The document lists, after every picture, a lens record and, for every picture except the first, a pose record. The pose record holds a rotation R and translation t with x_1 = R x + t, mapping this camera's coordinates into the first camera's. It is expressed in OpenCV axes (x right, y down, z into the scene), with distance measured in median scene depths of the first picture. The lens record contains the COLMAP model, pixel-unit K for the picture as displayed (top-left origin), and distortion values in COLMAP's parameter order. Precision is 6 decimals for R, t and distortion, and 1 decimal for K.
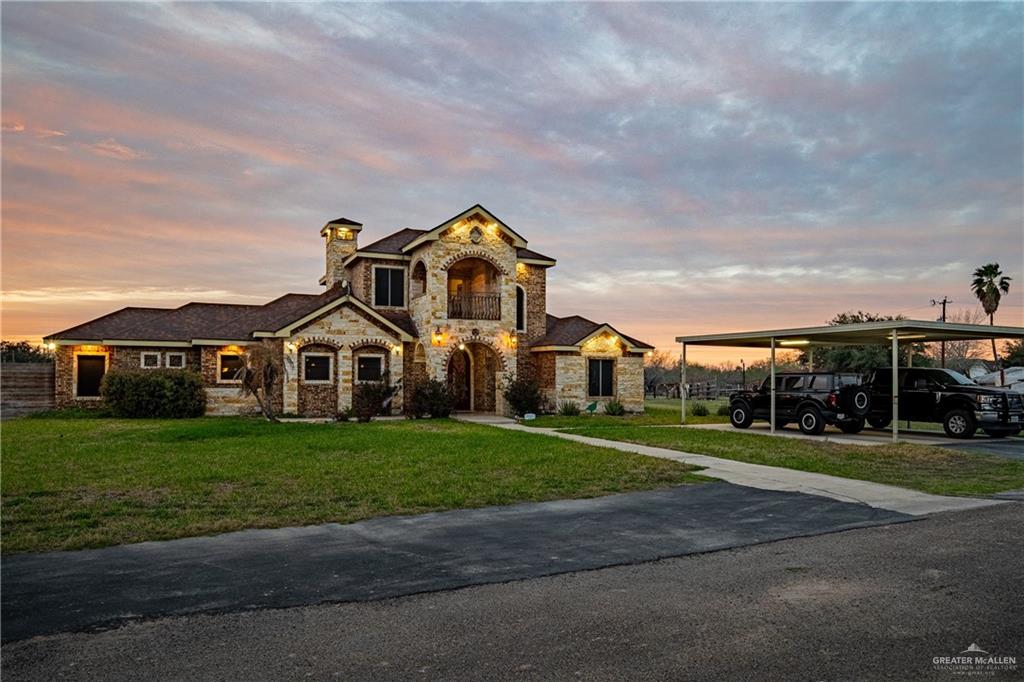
lens RADIAL K [[711.7, 0, 509.2], [0, 711.7, 350.6], [0, 0, 1]] dist [0.000719, -0.001302]
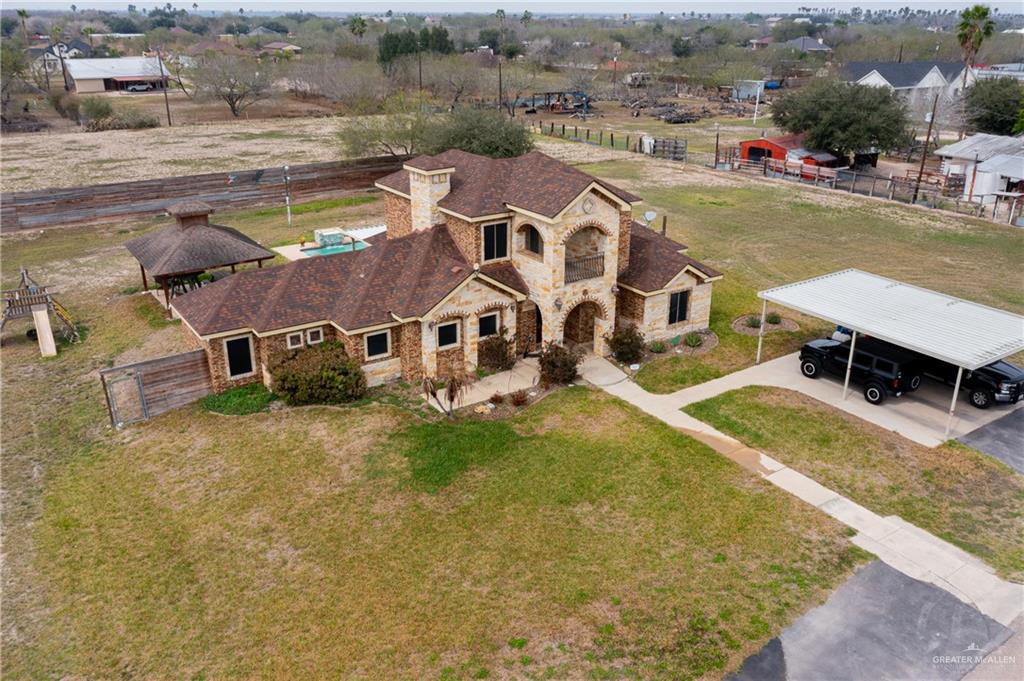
lens RADIAL K [[835.3, 0, 513.5], [0, 835.3, 337.3], [0, 0, 1]] dist [-0.008306, 0.002308]
pose [[0.987814, -0.055283, 0.145492, -0.346064], [-0.004426, 0.924436, 0.381312, -0.450453], [-0.155578, -0.377309, 0.912926, -0.188426]]
